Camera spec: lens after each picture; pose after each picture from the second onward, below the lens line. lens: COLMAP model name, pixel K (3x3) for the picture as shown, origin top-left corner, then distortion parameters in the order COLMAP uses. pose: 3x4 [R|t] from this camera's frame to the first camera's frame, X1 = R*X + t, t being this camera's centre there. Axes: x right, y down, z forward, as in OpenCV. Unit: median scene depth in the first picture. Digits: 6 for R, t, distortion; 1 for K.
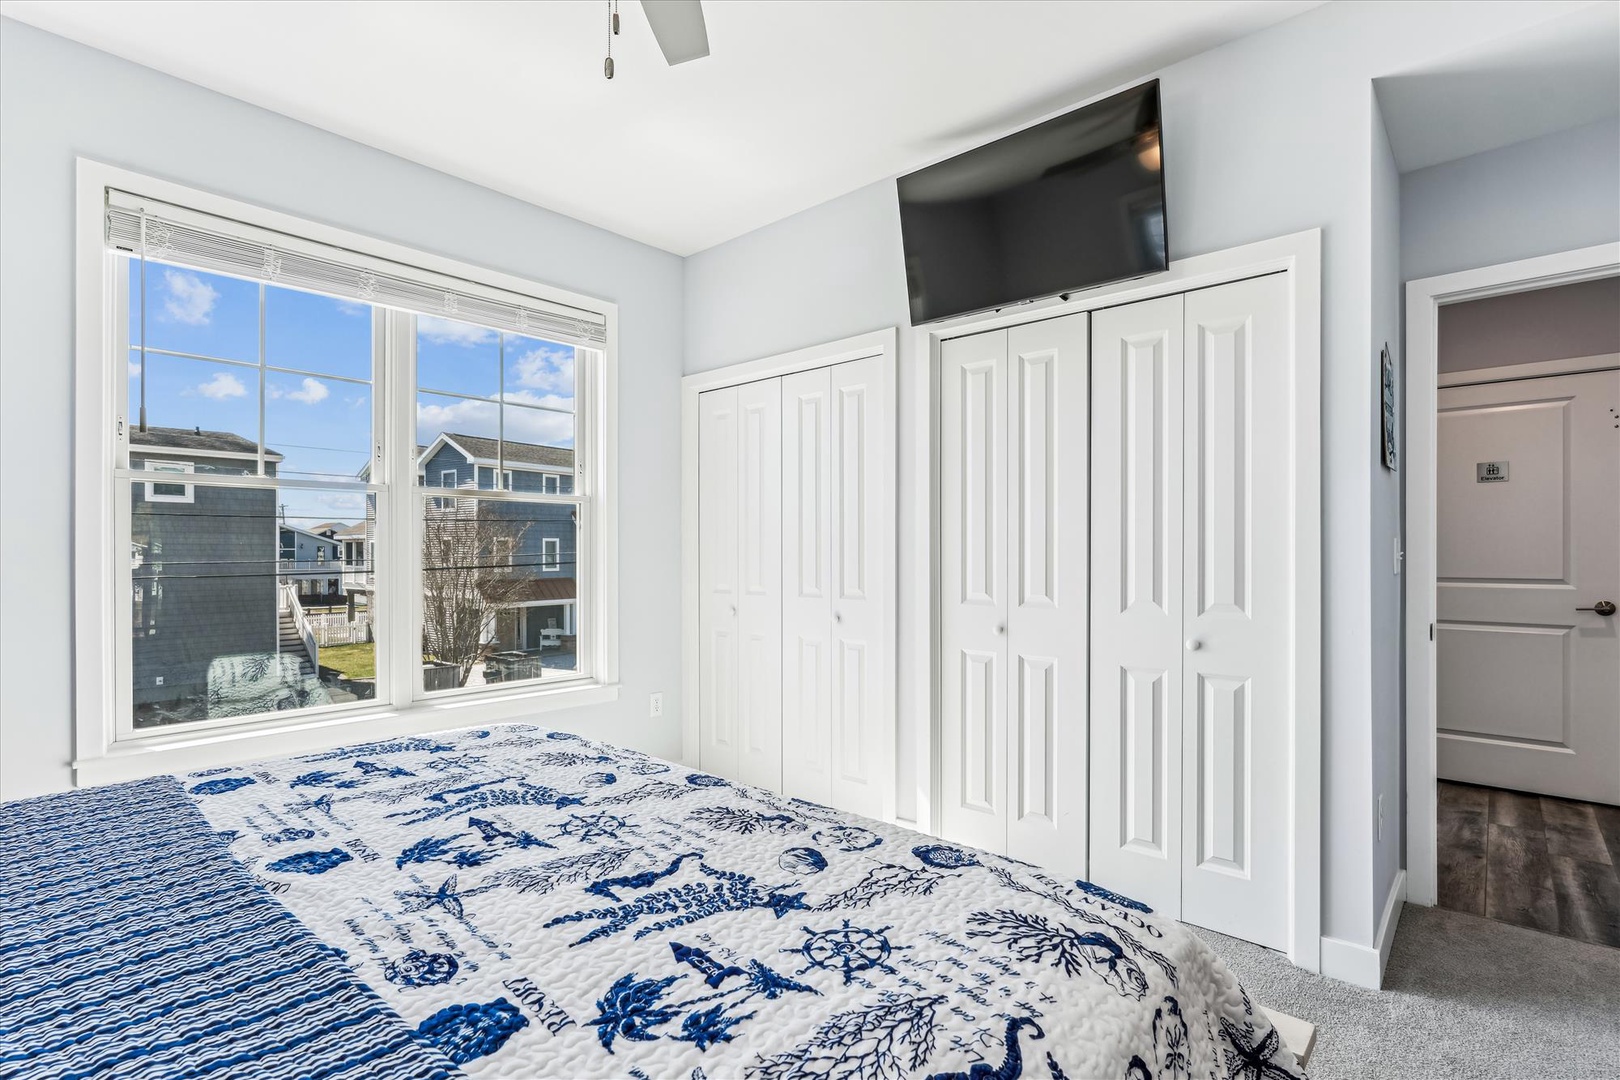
lens RADIAL K [[780.0, 0, 808.3], [0, 780.0, 557.0], [0, 0, 1]] dist [-0.003721, 0.000869]
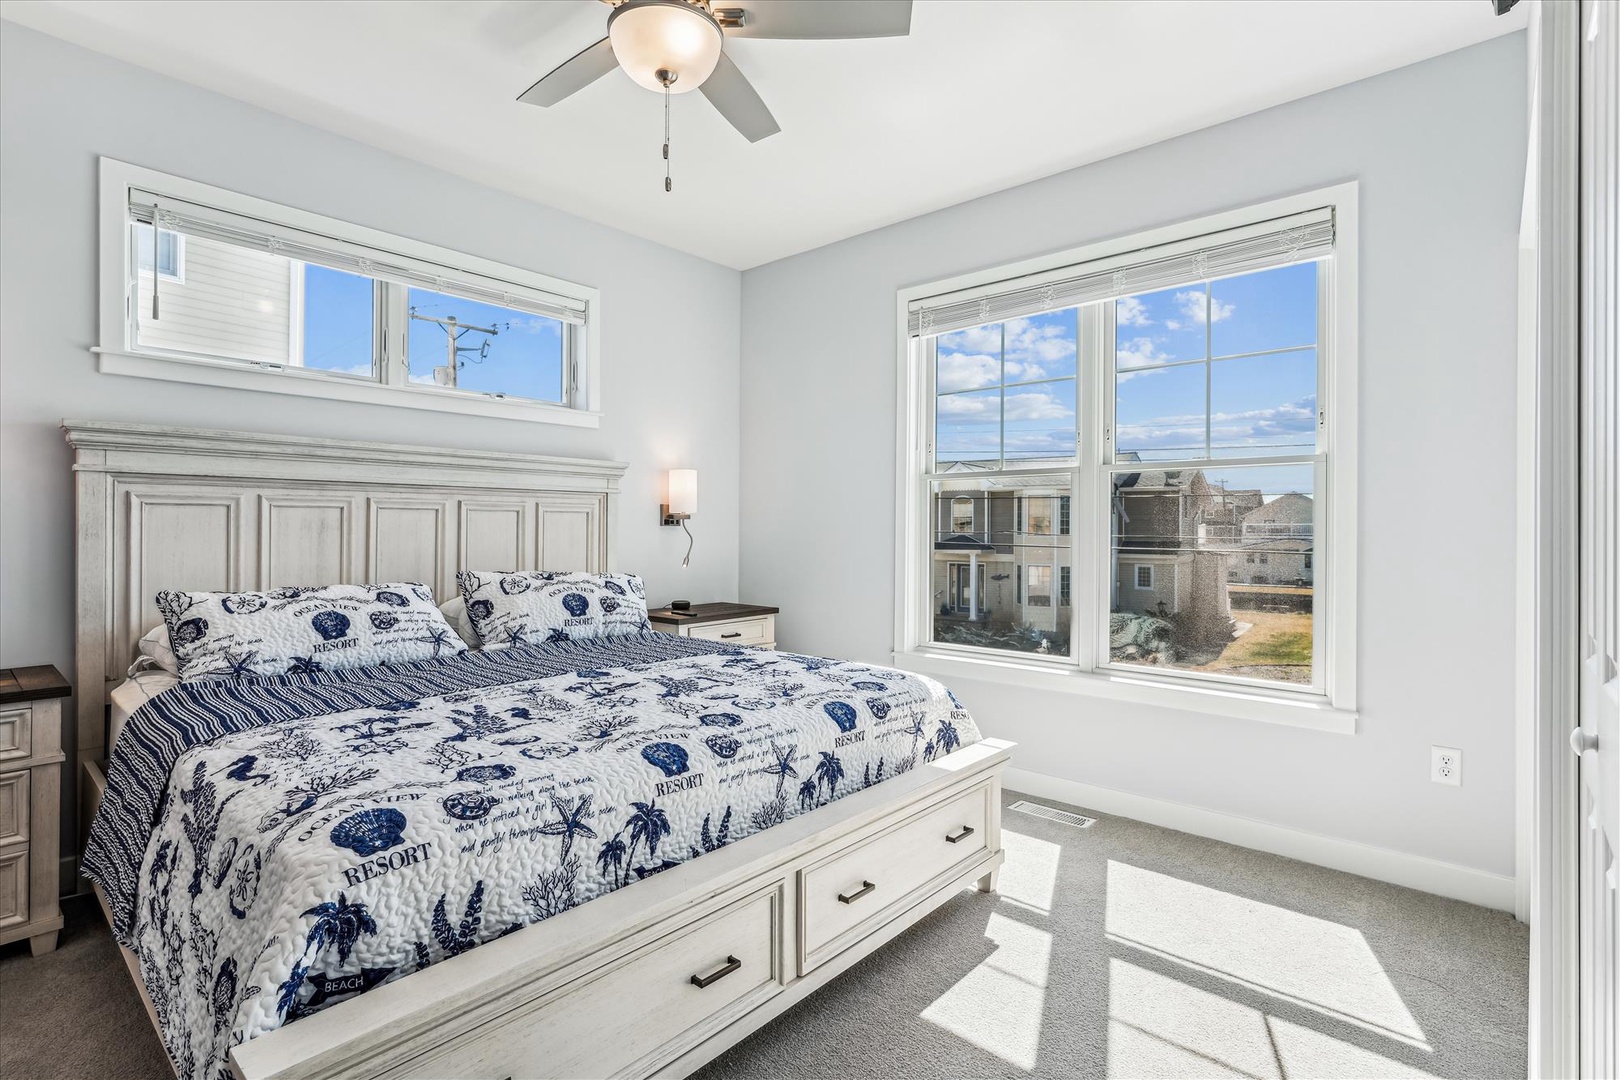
lens RADIAL K [[794.7, 0, 811.8], [0, 794.7, 522.9], [0, 0, 1]] dist [0.002478, 0.000599]
pose [[0.012369, -0.005546, -0.999908, 1.260620], [-0.007518, 0.999956, -0.005639, -0.006130], [0.999895, 0.007587, 0.012327, 1.311418]]
